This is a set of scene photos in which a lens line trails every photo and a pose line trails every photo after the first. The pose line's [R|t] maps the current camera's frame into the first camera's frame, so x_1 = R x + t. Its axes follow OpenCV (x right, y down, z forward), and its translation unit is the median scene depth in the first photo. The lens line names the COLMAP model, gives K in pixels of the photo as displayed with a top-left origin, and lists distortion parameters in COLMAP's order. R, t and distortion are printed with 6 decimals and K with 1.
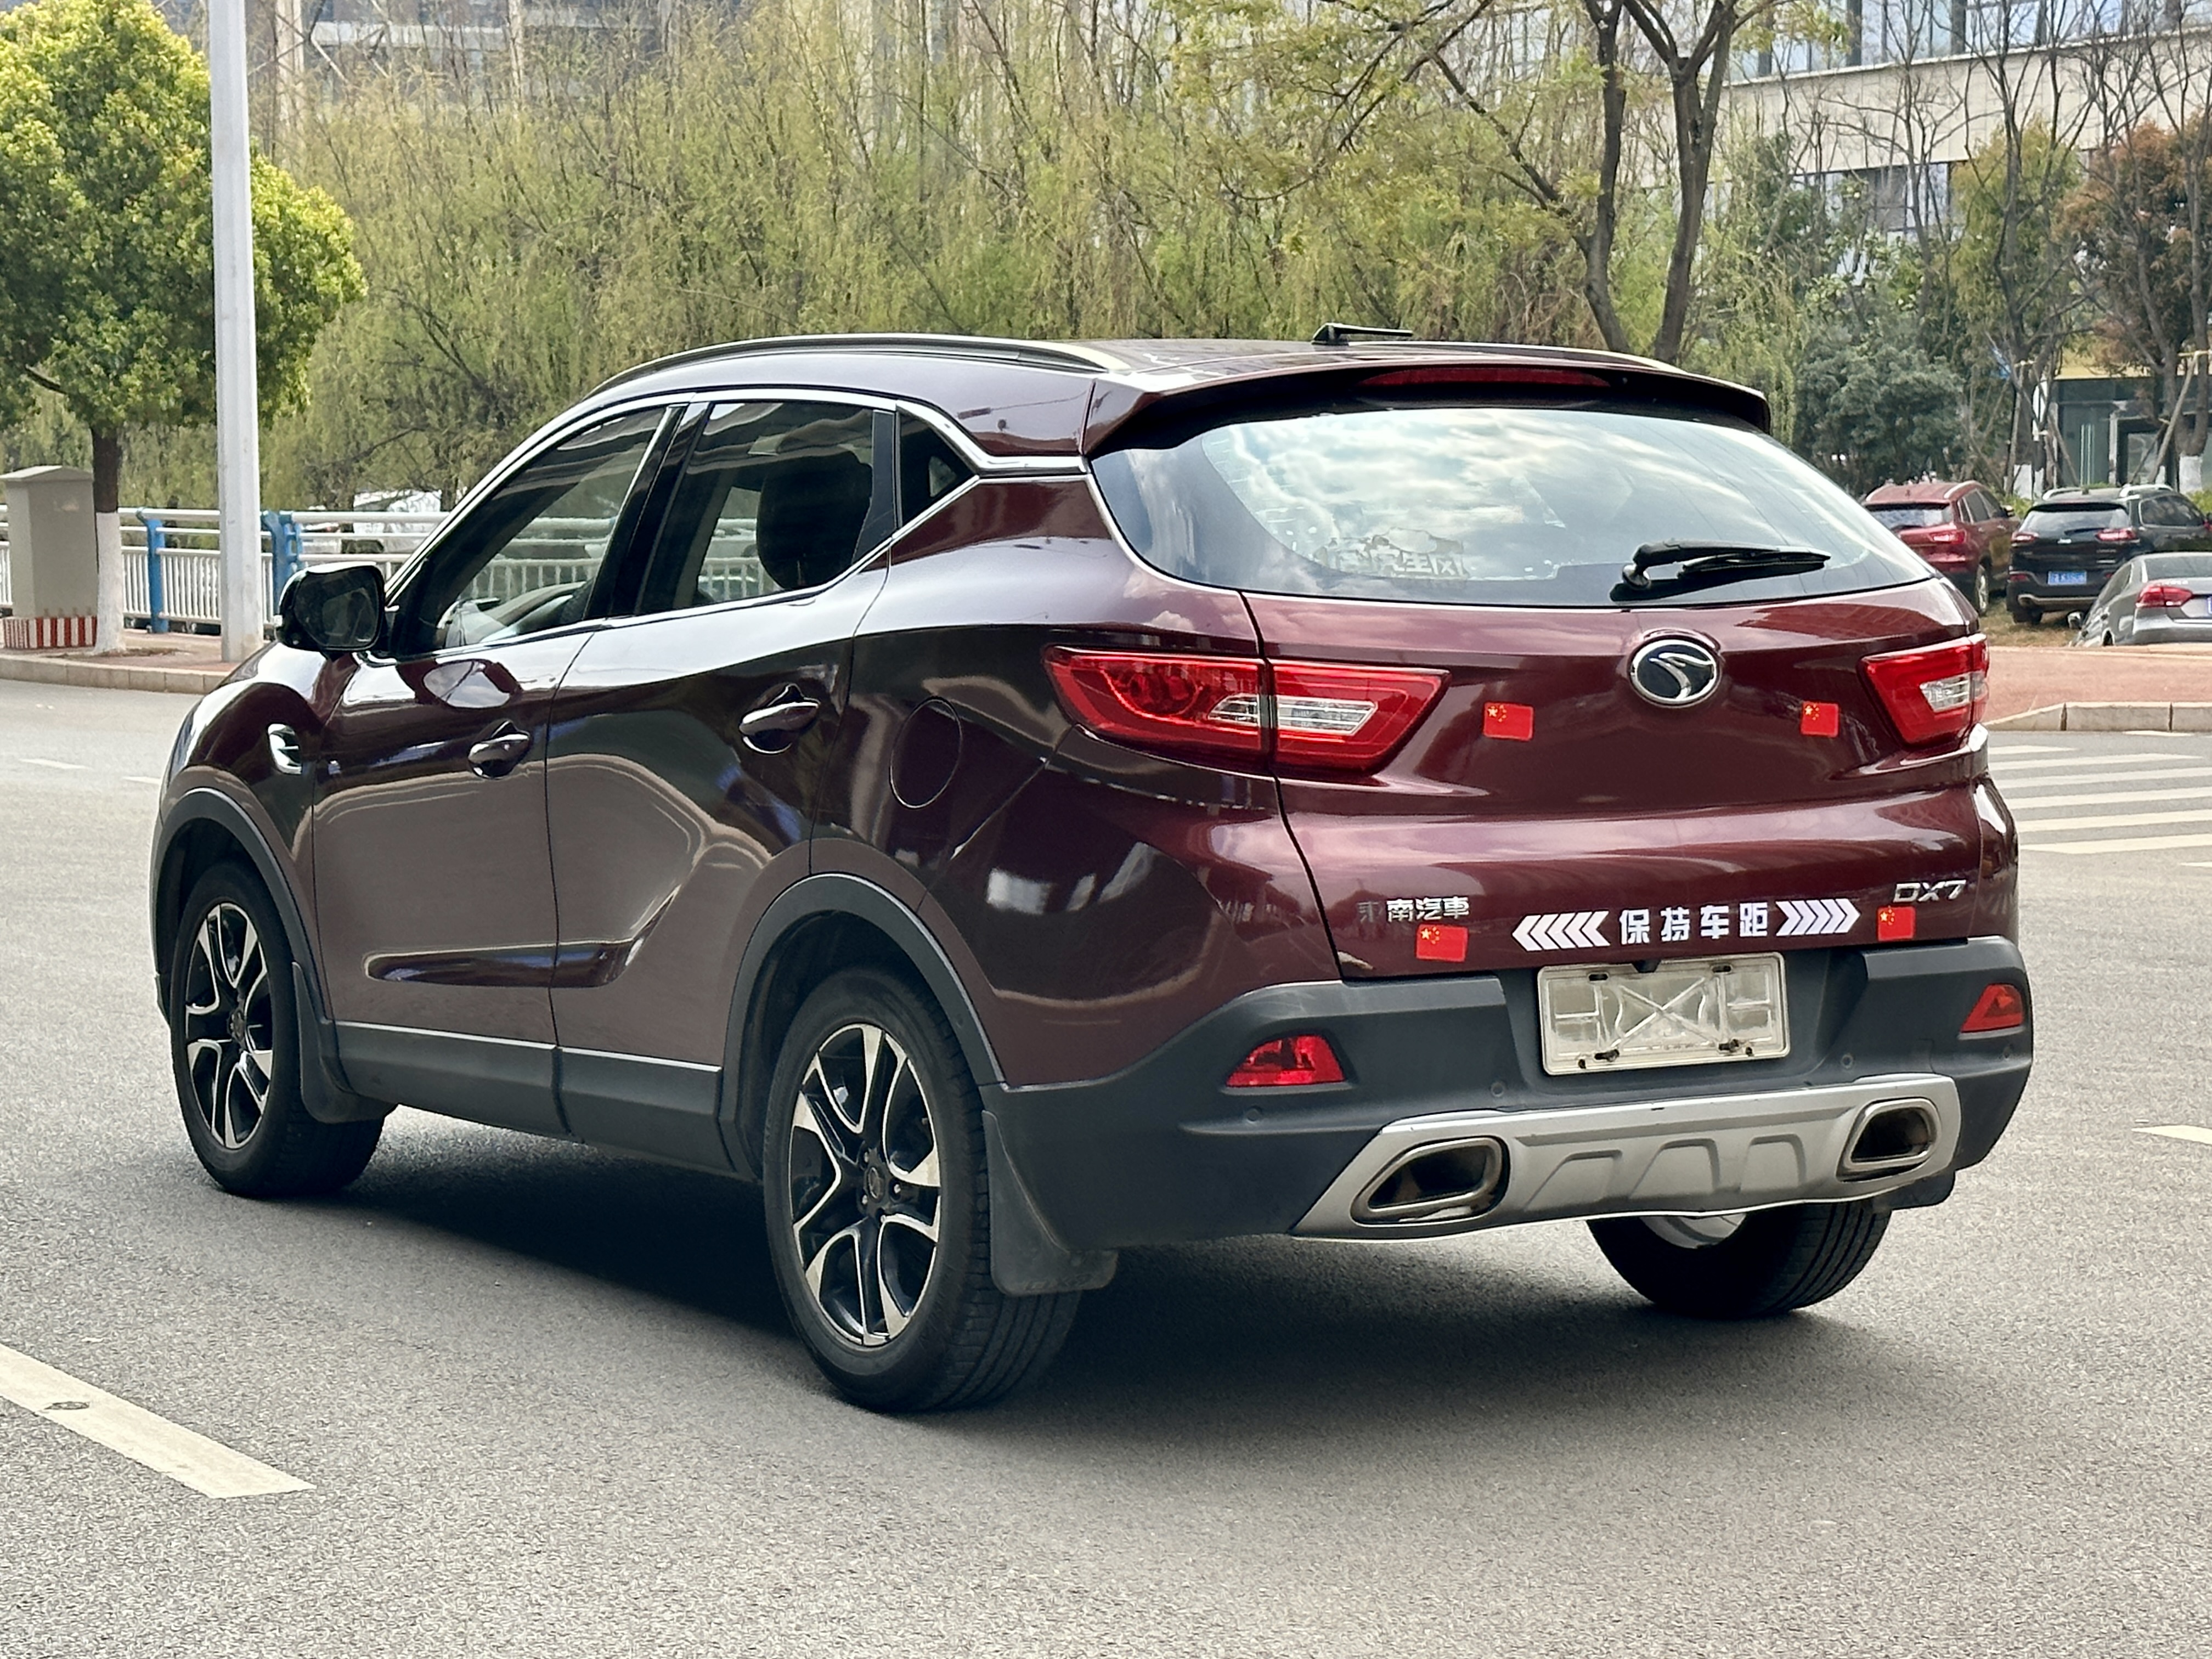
lens RADIAL K [[4757.0, 0, 1106.6], [0, 4757.0, 837.1], [0, 0, 1]] dist [0.123031, 0.000000]
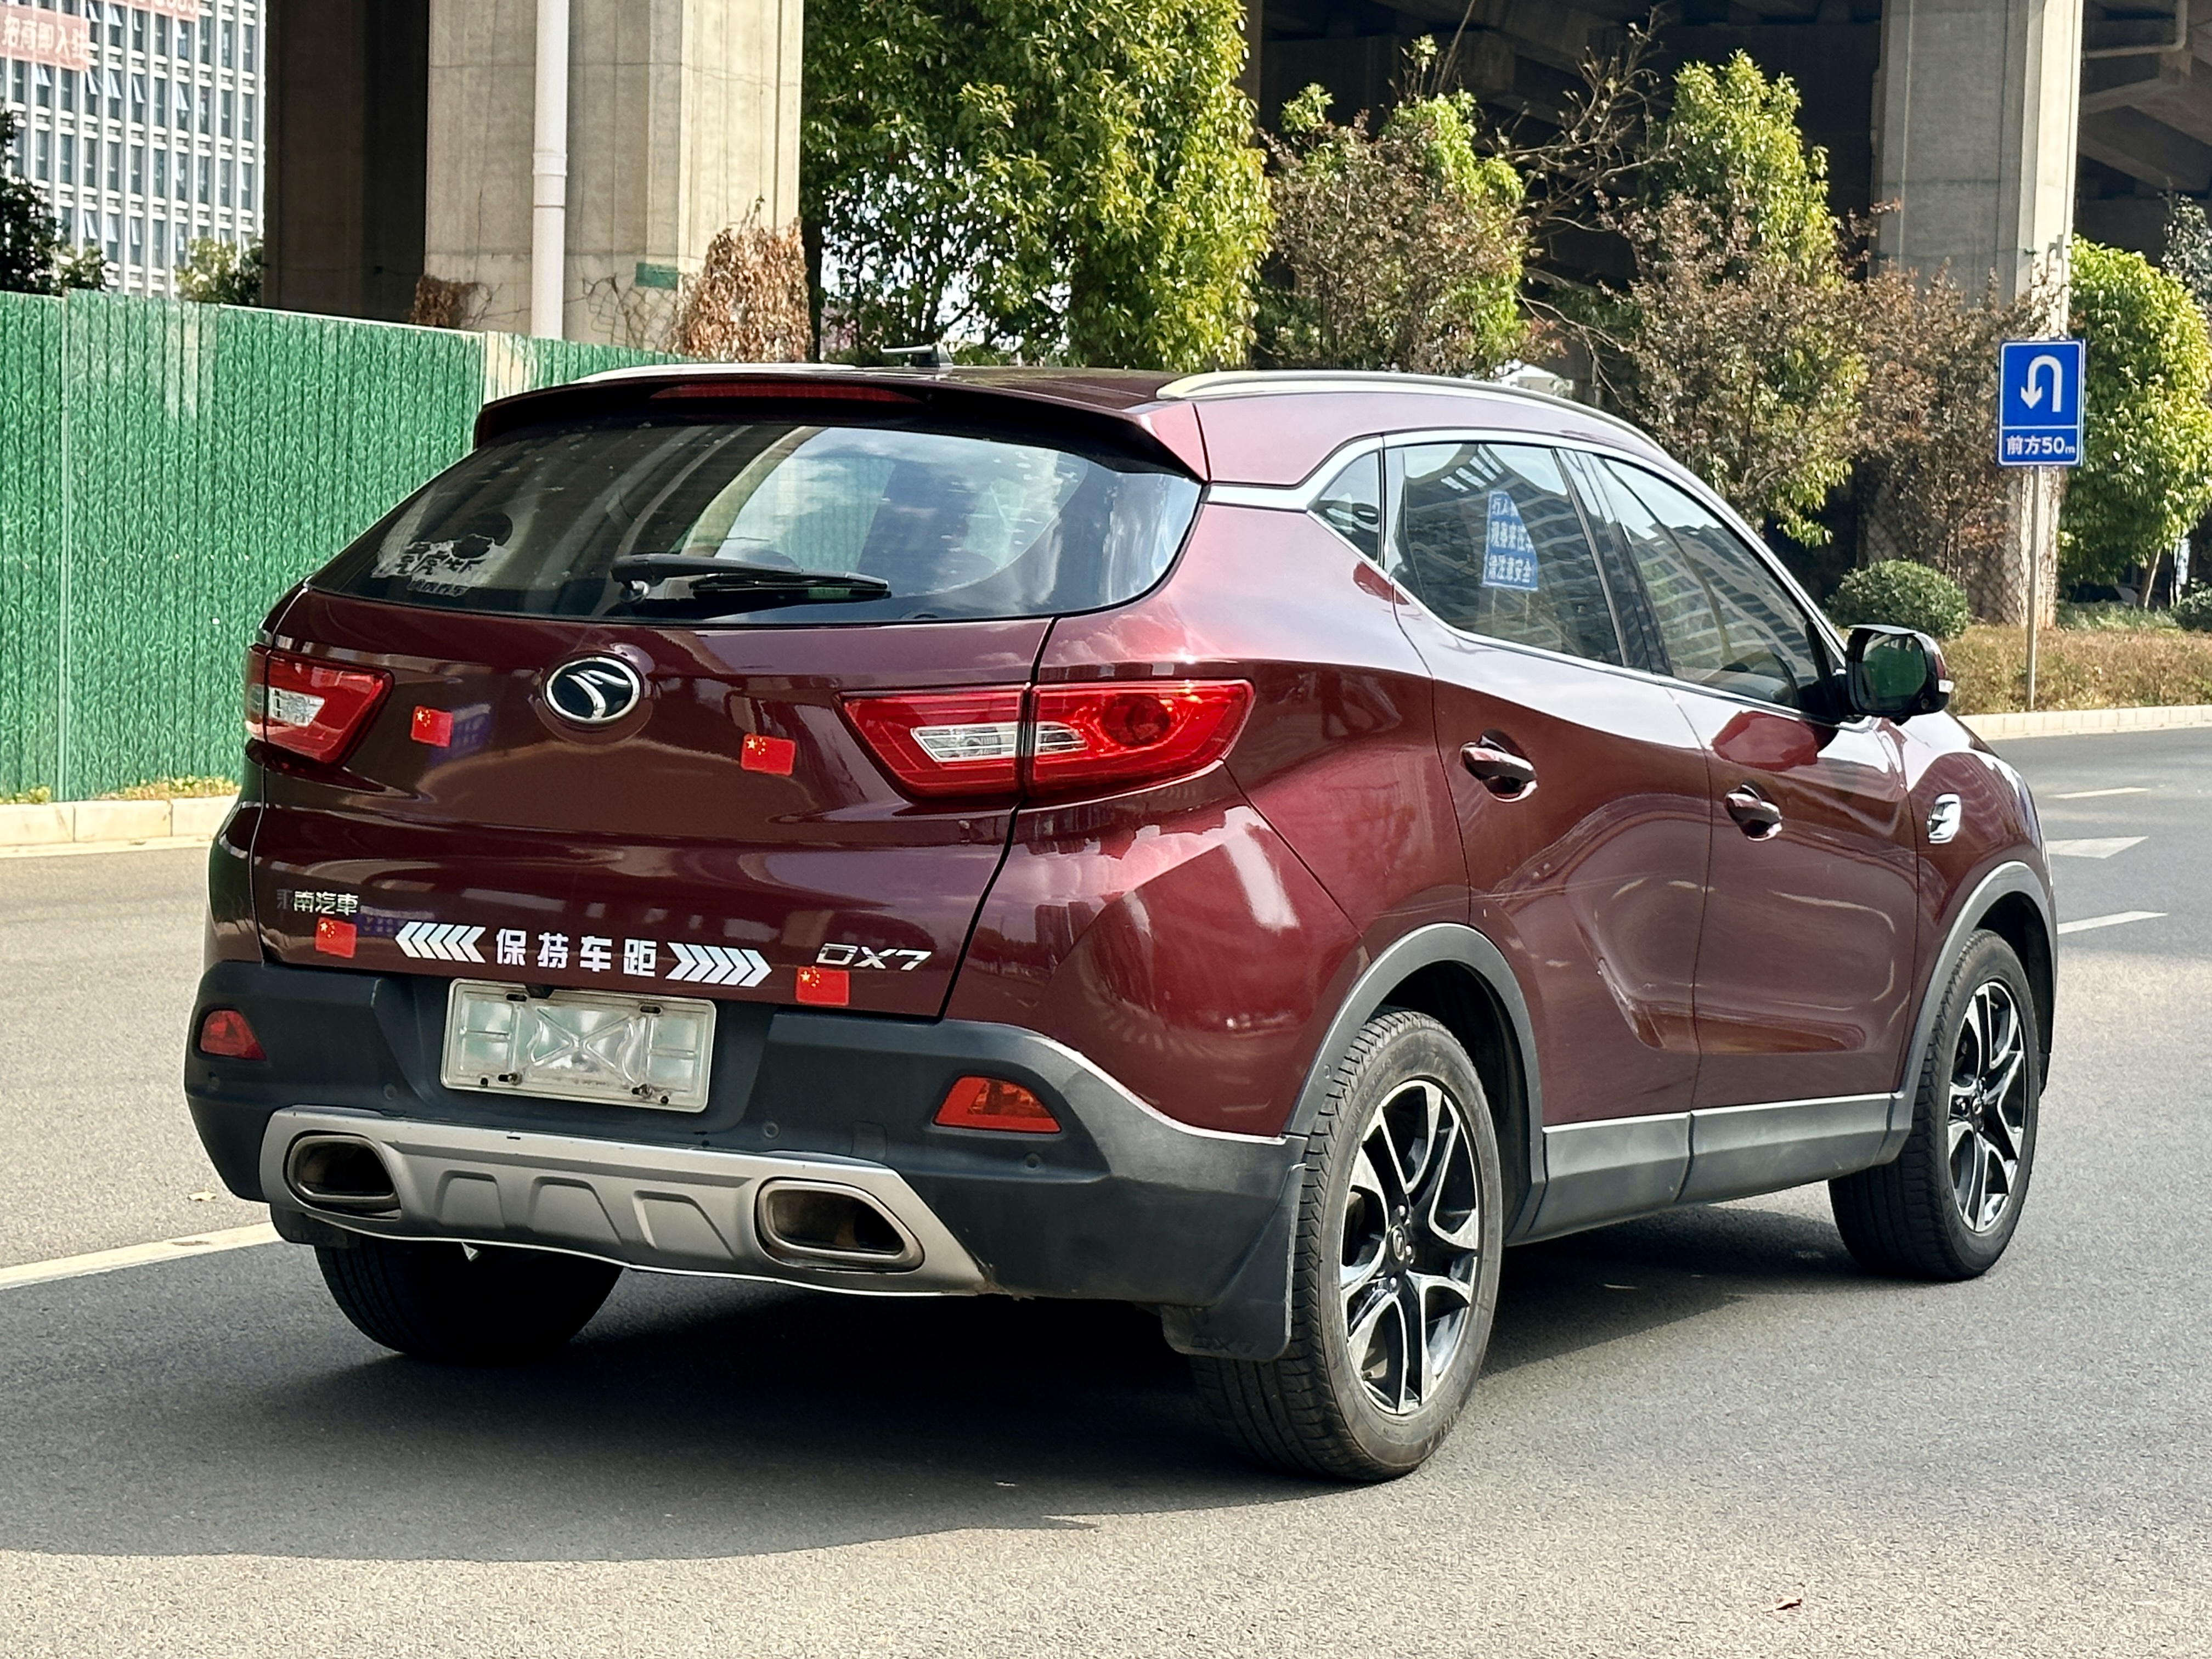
lens RADIAL K [[4888.0, 0, 1106.6], [0, 4888.0, 834.9], [0, 0, 1]] dist [0.135070, 0.000000]
pose [[0.497061, 0.070675, -0.864833, 1.020365], [-0.092801, 0.995291, 0.027999, -0.042665], [0.862739, 0.066340, 0.501279, 0.595498]]
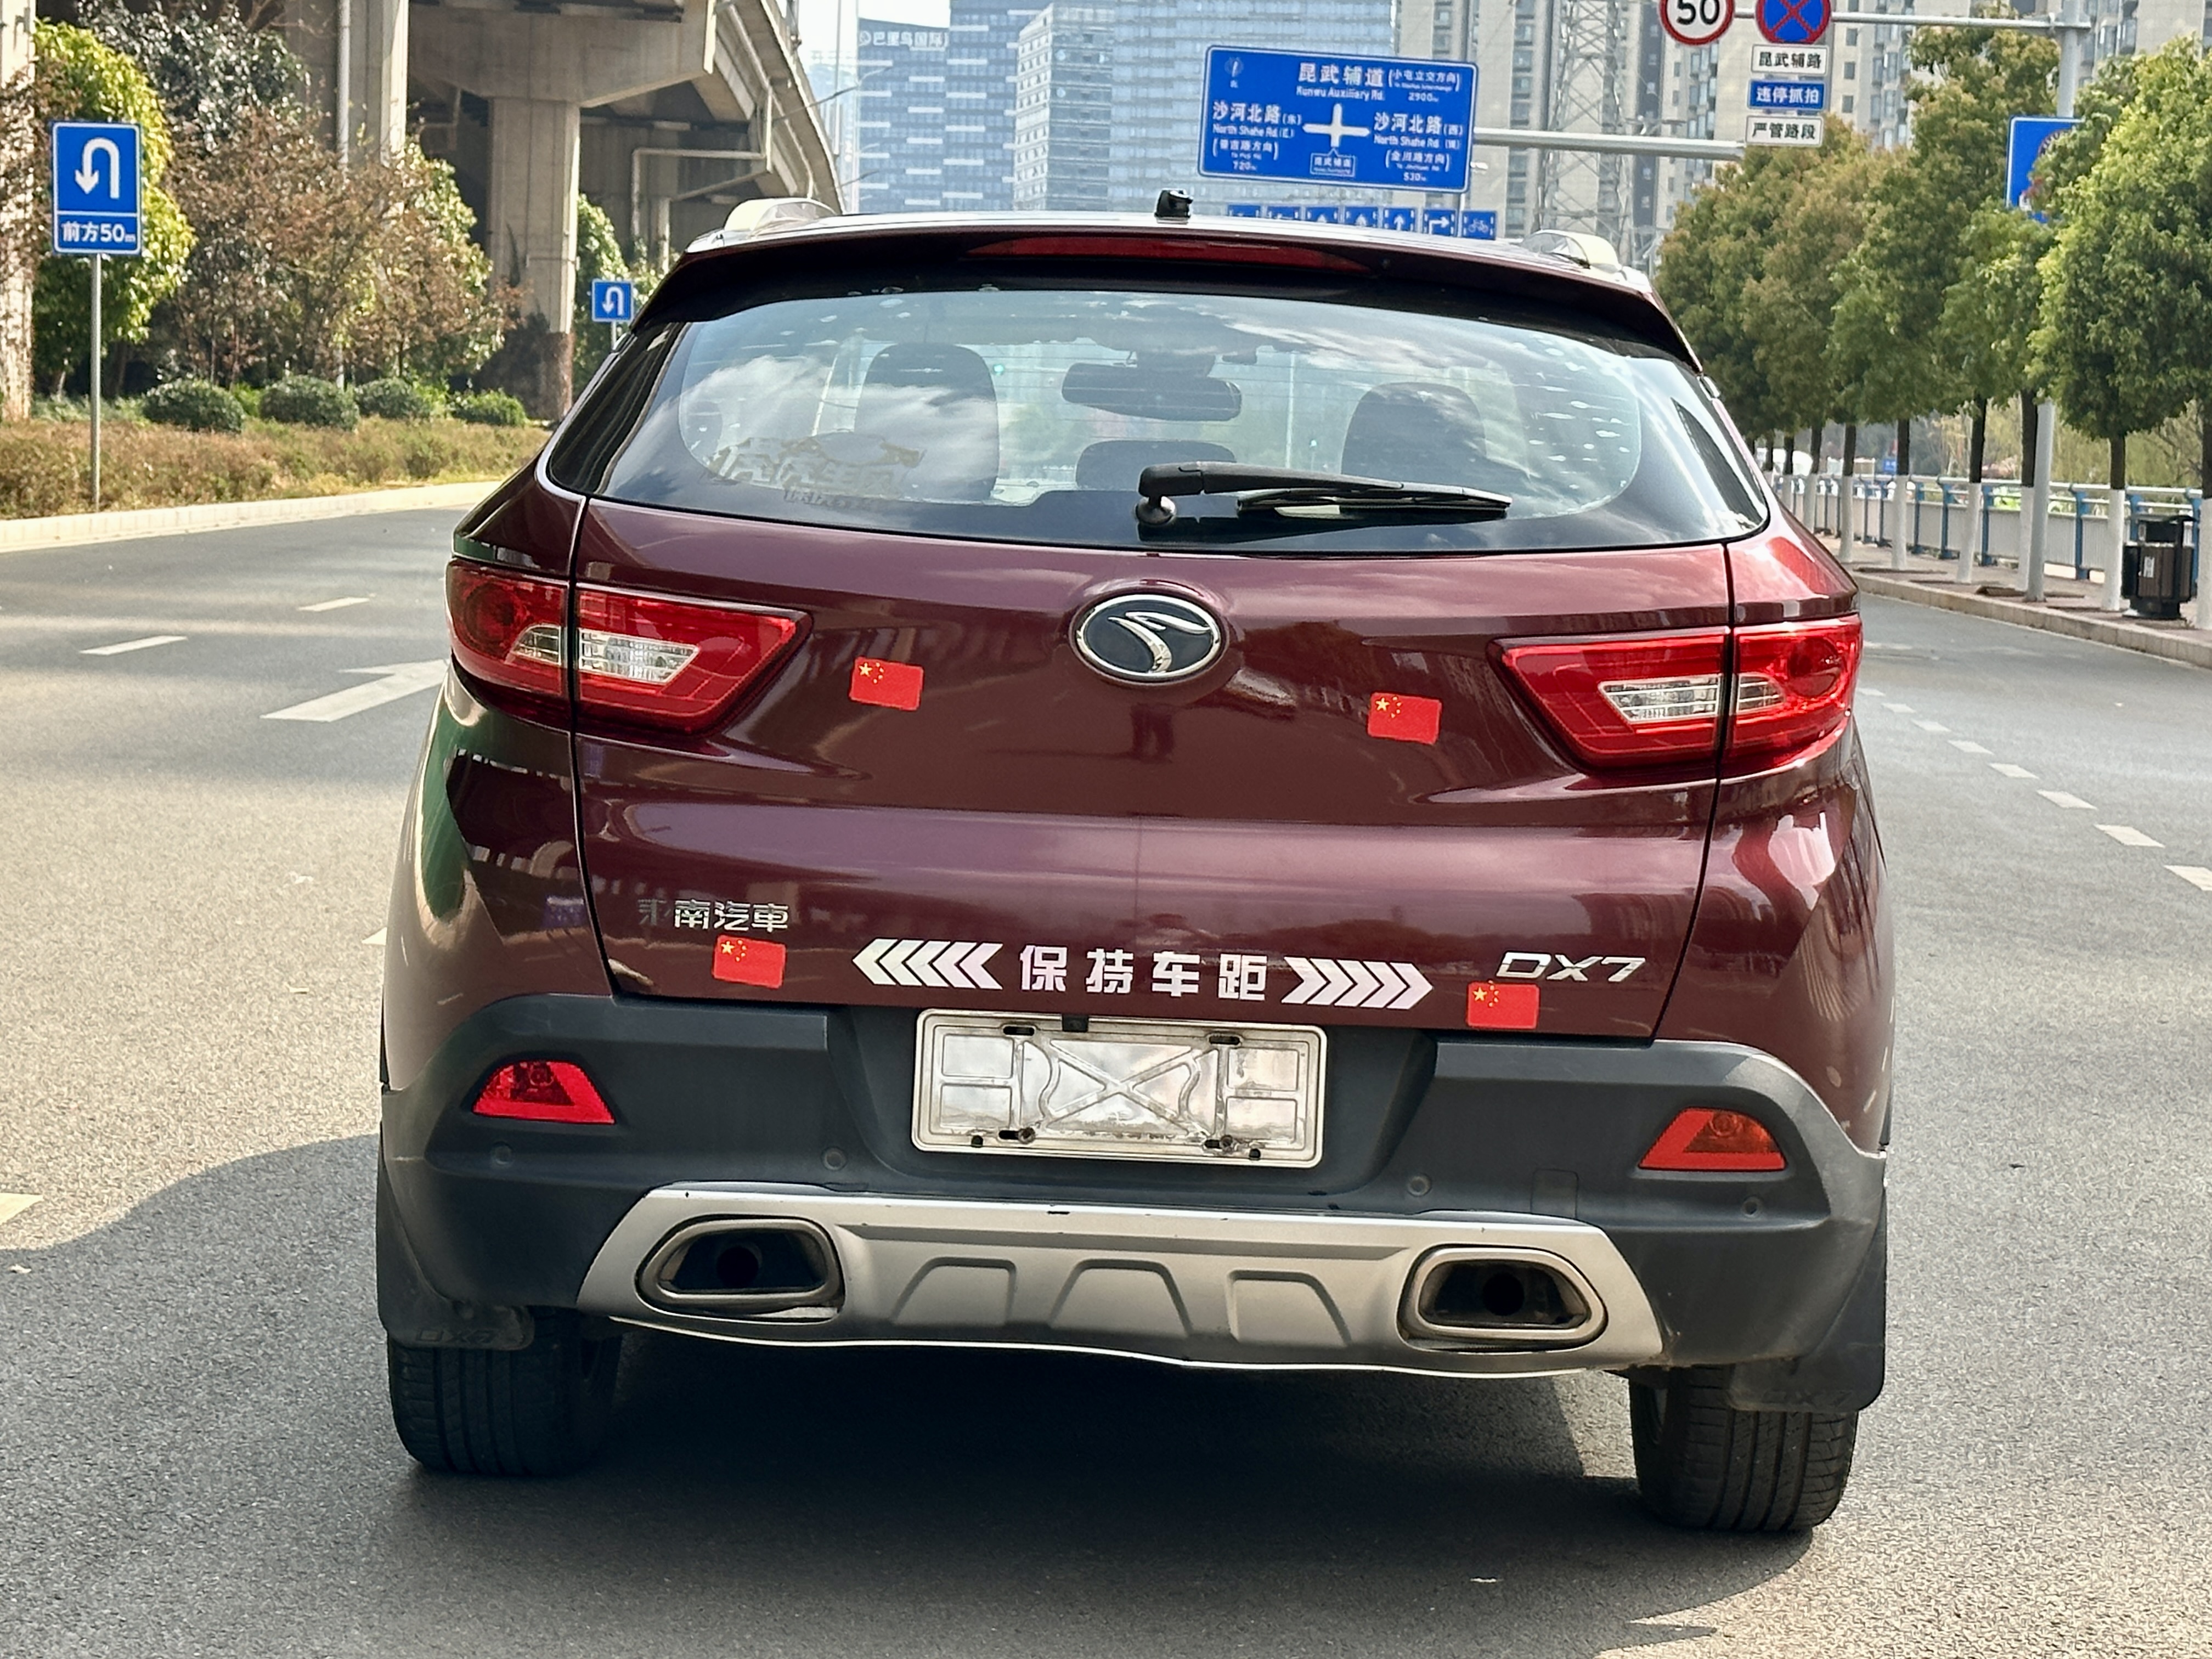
lens RADIAL K [[4888.0, 0, 1106.9], [0, 4888.0, 816.6], [0, 0, 1]] dist [0.135070, 0.000000]
pose [[0.843833, 0.083703, -0.530038, 0.522215], [-0.081977, 0.996273, 0.026821, -0.026508], [0.530307, 0.020819, 0.847550, 0.343022]]
